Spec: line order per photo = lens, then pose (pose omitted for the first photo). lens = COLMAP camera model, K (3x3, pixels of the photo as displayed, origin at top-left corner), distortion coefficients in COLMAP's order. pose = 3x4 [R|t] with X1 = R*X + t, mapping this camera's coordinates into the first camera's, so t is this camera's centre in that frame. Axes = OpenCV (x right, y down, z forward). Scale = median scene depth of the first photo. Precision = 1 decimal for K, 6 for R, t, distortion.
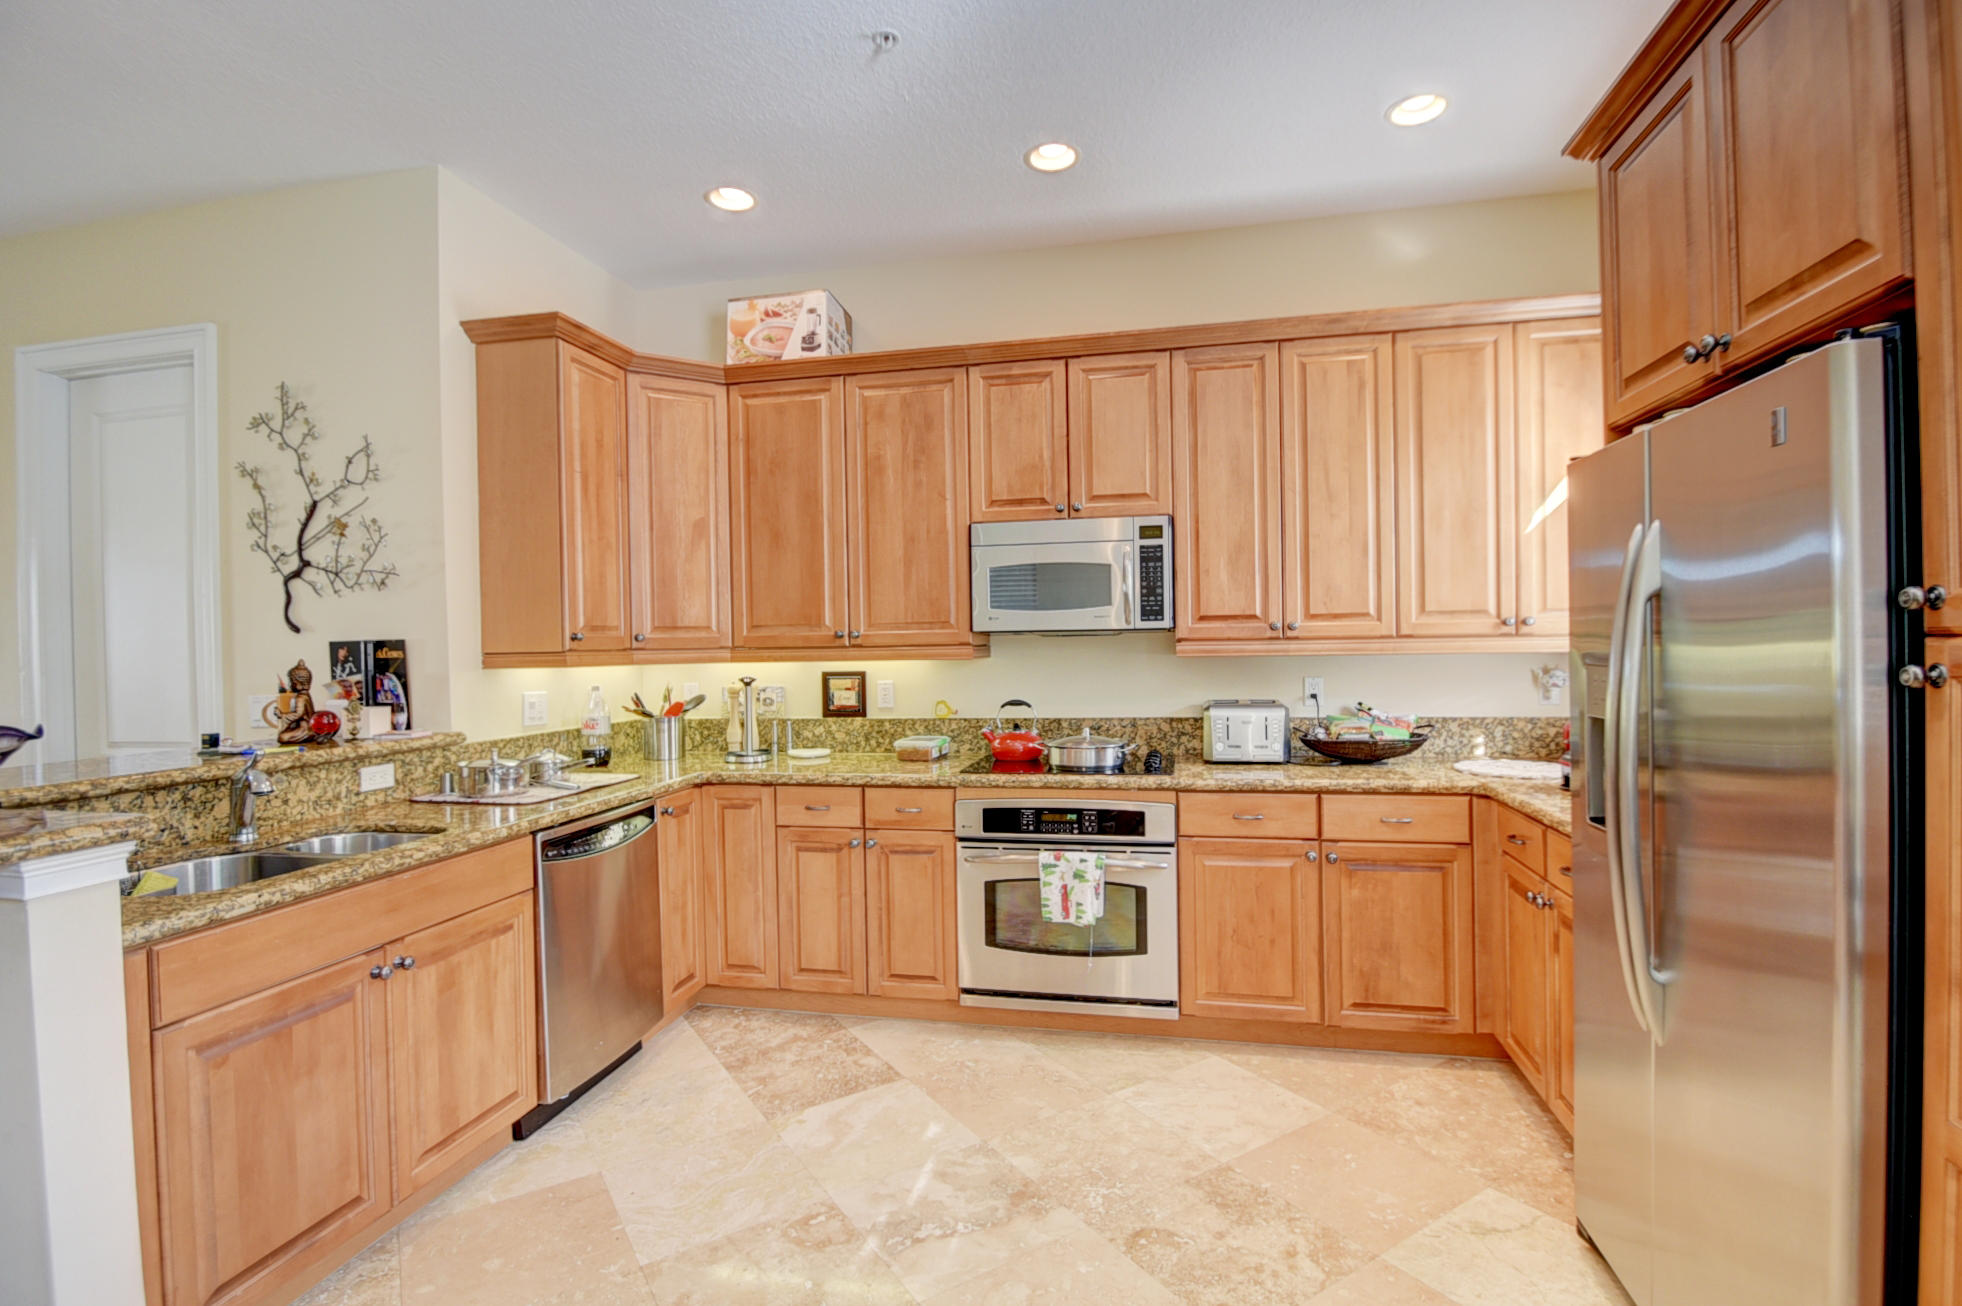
lens RADIAL K [[925.8, 0, 985.4], [0, 925.8, 647.8], [0, 0, 1]] dist [0.003900, -0.014165]
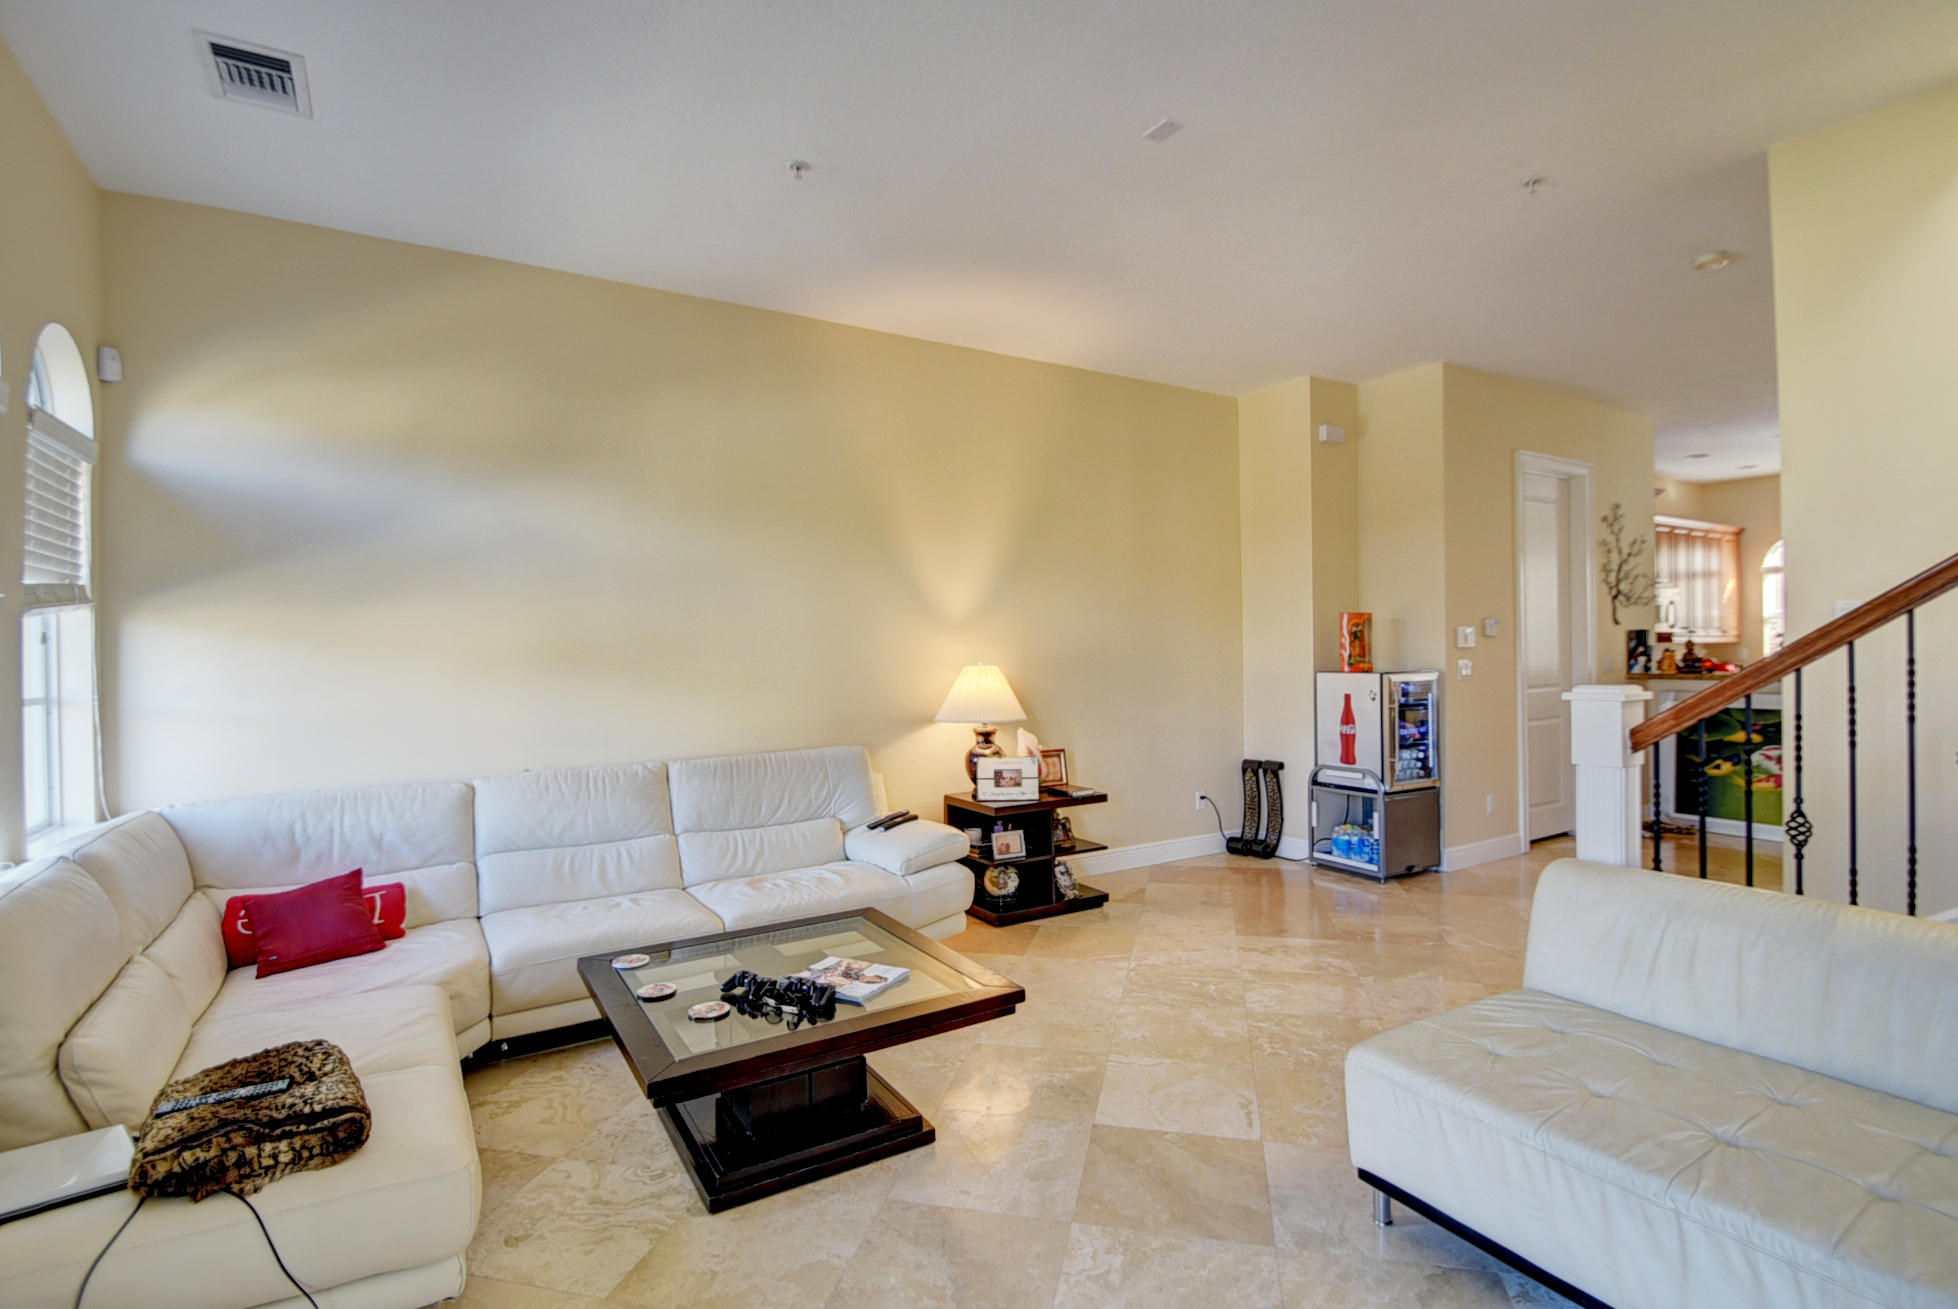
lens RADIAL K [[925.1, 0, 987.2], [0, 925.1, 653.1], [0, 0, 1]] dist [0.002965, -0.015266]
pose [[0.719690, 0.002496, 0.694291, -3.061749], [0.007788, 0.999902, -0.011667, 0.056106], [-0.694252, 0.013804, 0.719600, 0.485668]]
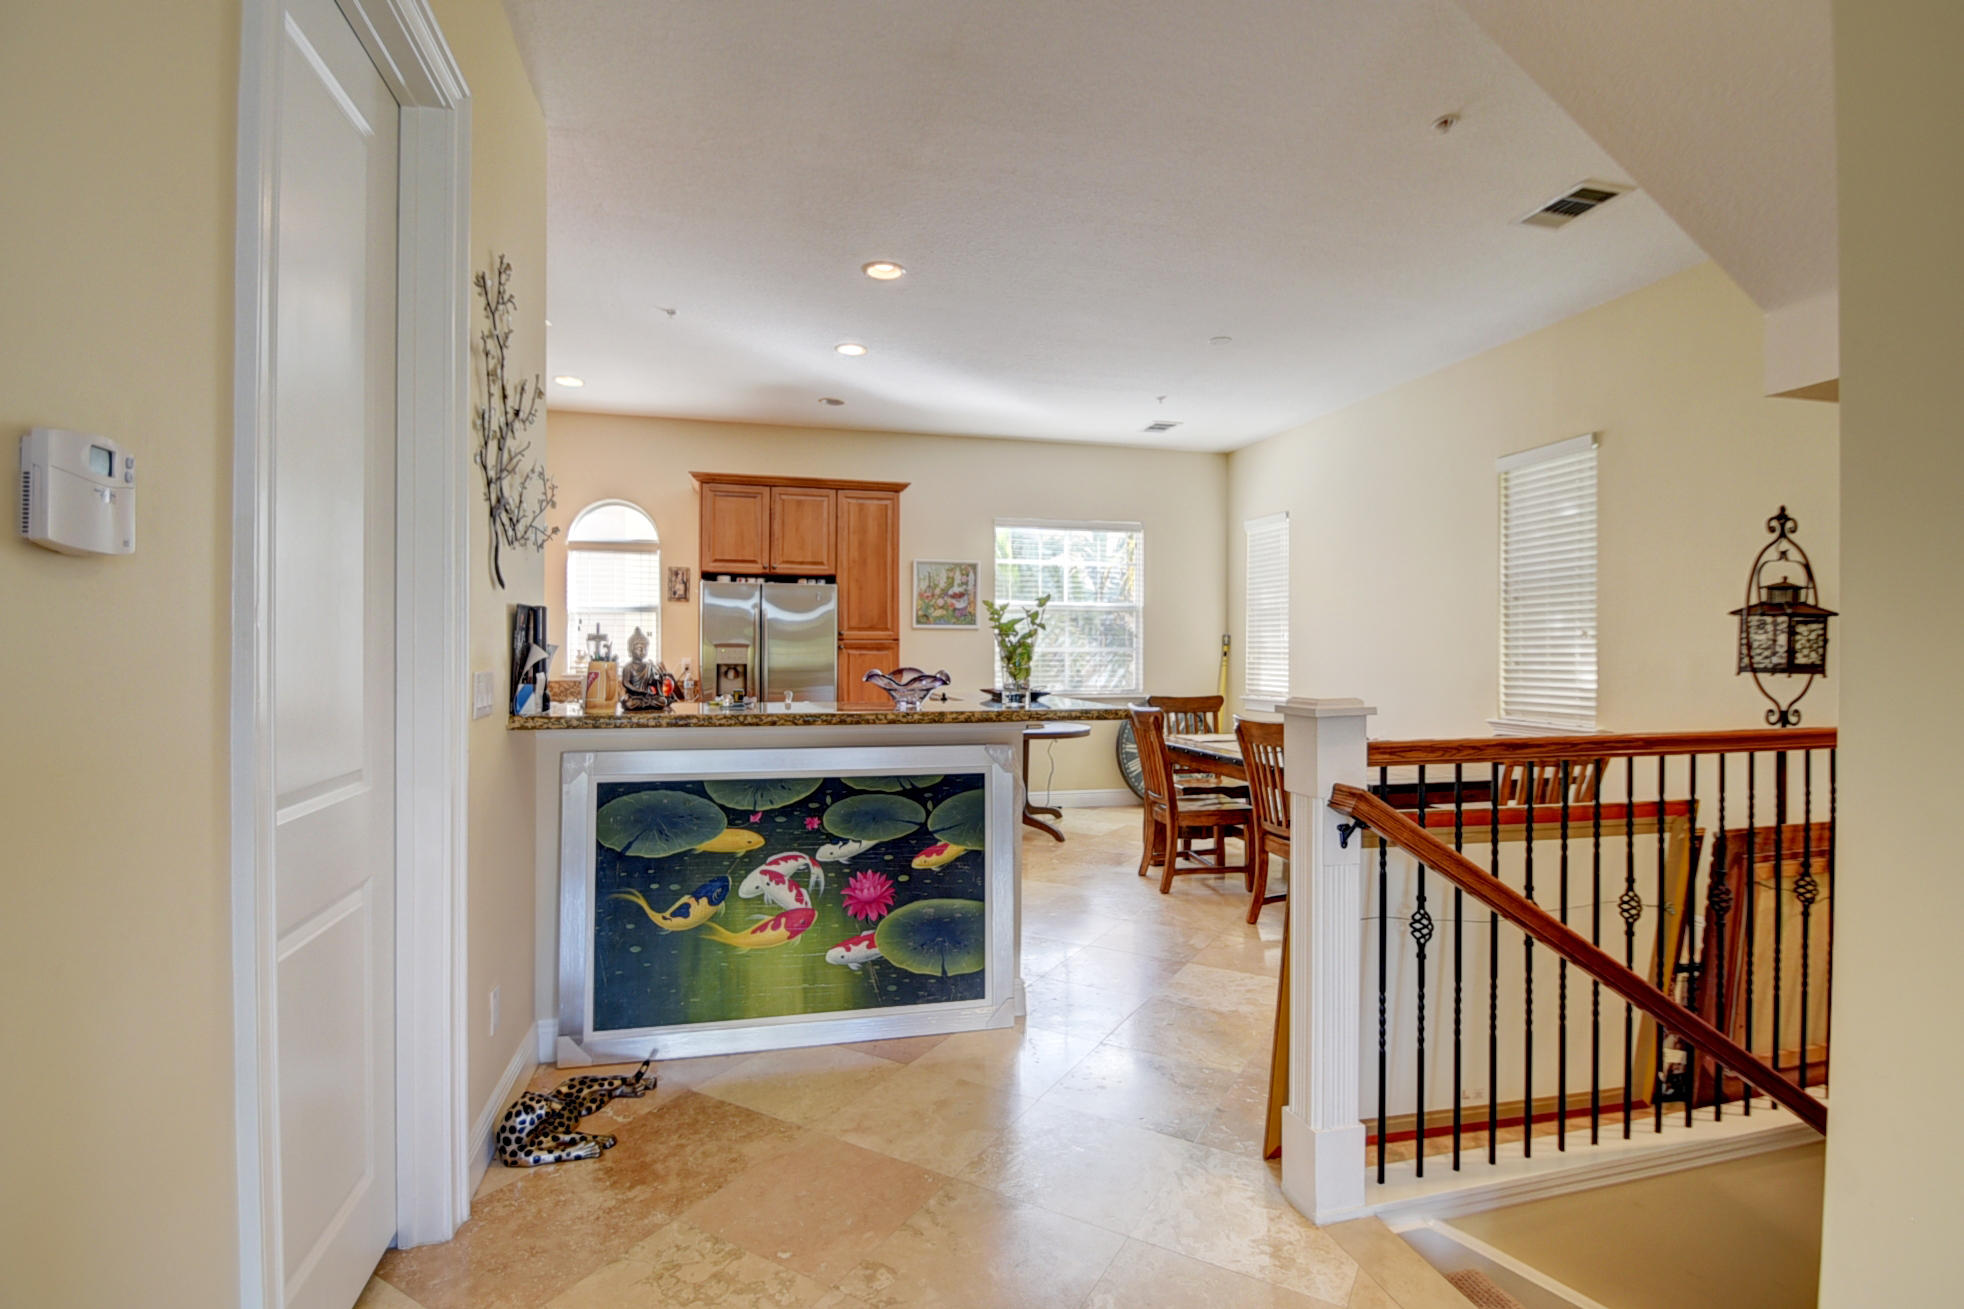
lens RADIAL K [[927.9, 0, 990.2], [0, 927.9, 653.1], [0, 0, 1]] dist [0.002965, -0.015266]
pose [[-0.449830, 0.014138, 0.893002, -1.554150], [0.009176, 0.999895, -0.011209, 0.047652], [-0.893067, 0.003152, -0.449913, 0.952394]]
